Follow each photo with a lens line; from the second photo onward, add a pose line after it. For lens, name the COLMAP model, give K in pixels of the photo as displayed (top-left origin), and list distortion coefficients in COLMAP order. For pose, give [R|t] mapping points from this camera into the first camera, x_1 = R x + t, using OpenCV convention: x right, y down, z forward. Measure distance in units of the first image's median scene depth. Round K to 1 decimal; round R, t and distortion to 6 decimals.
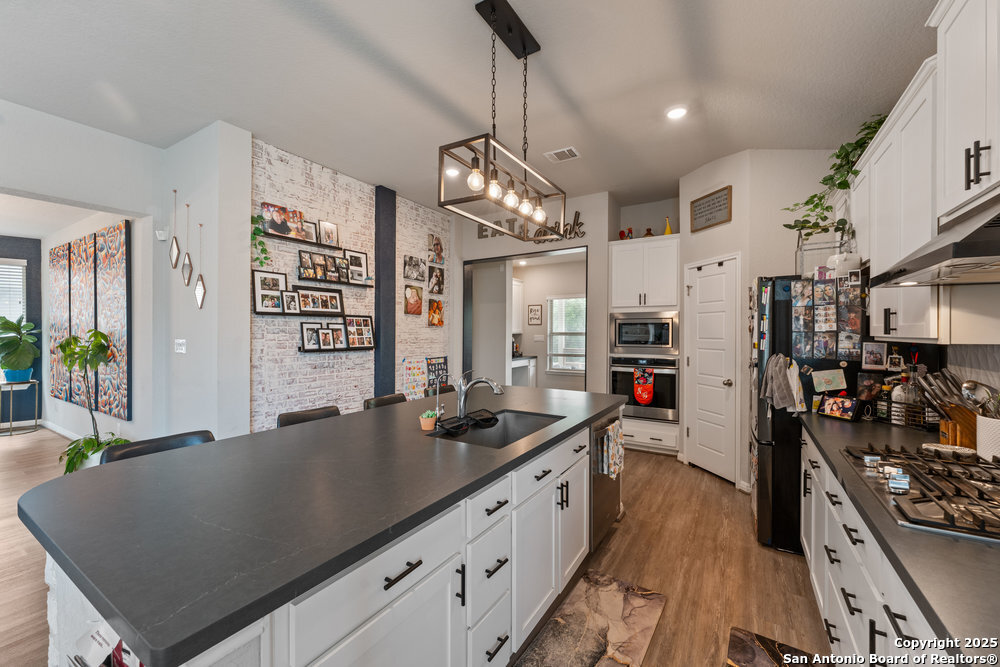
lens RADIAL K [[395.4, 0, 504.4], [0, 395.4, 331.5], [0, 0, 1]] dist [-0.000399, -0.000237]
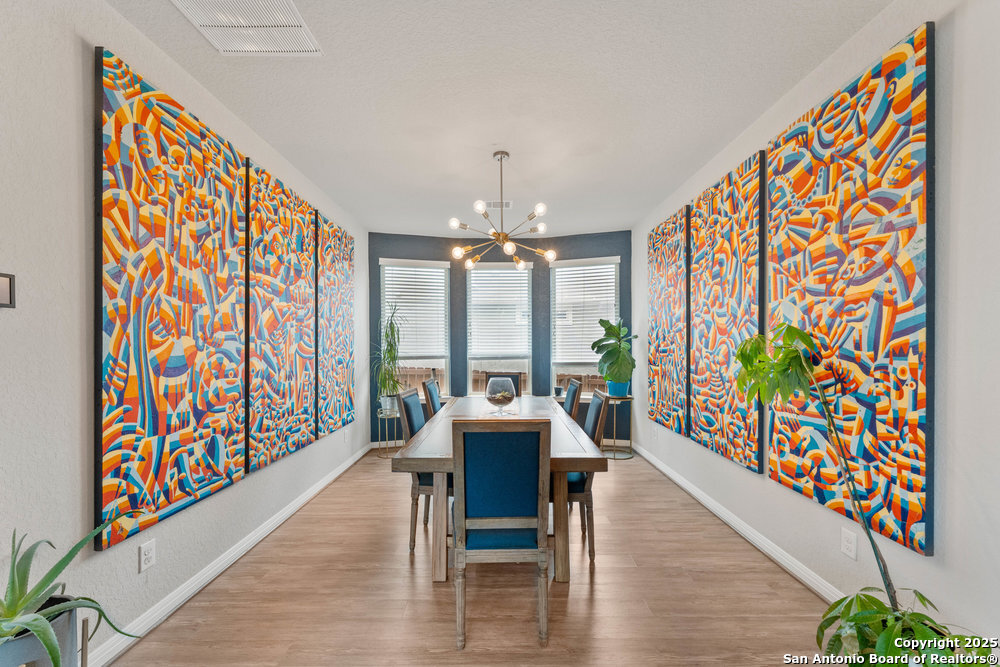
lens RADIAL K [[408.1, 0, 499.1], [0, 408.1, 352.3], [0, 0, 1]] dist [0.000055, -0.000152]
pose [[0.512348, 0.012329, -0.858689, -0.757394], [0.003955, 0.999852, 0.016716, 0.020717], [0.858769, -0.011960, 0.512224, 0.409319]]
